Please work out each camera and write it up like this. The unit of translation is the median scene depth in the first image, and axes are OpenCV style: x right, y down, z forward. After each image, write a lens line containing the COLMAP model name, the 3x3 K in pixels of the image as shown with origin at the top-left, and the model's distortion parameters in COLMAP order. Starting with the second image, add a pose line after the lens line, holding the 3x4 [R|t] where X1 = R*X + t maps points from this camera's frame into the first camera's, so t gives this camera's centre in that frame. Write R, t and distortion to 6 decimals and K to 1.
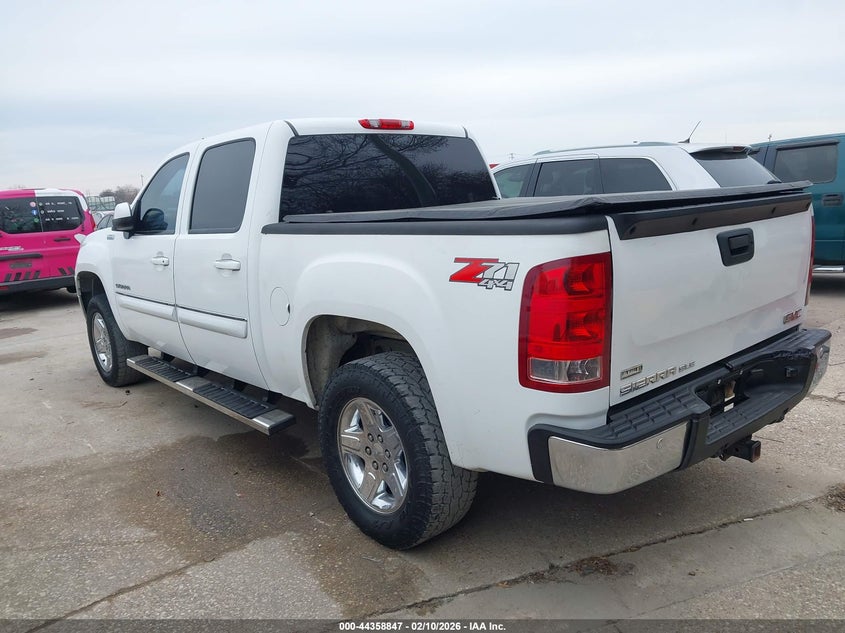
lens RADIAL K [[657.7, 0, 428.9], [0, 657.7, 316.3], [0, 0, 1]] dist [-0.004299, 0.003615]
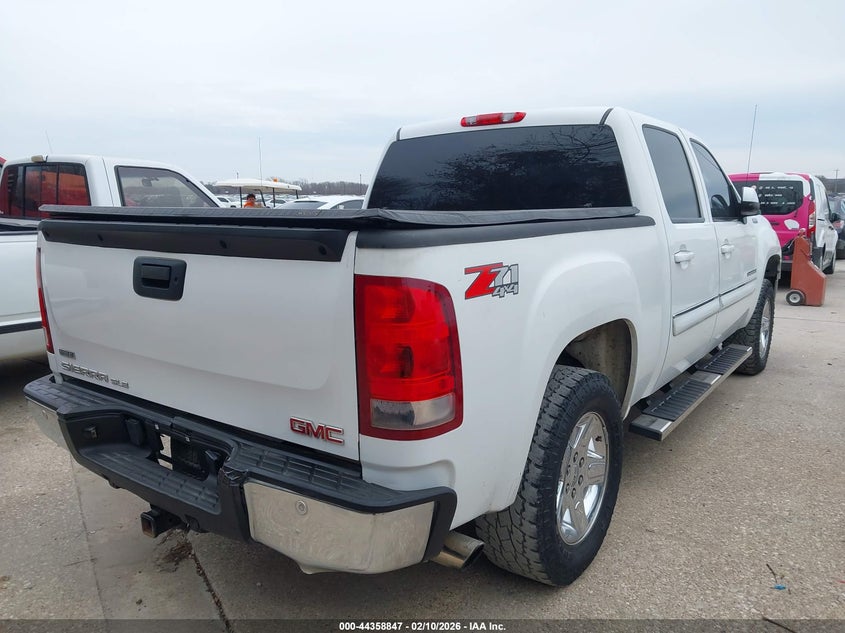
lens RADIAL K [[657.7, 0, 428.9], [0, 657.7, 316.3], [0, 0, 1]] dist [-0.004299, 0.003615]
pose [[0.208574, 0.217169, -0.953590, 0.379768], [-0.182648, 0.966530, 0.180167, -0.076808], [0.960800, 0.136594, 0.241258, 0.321113]]
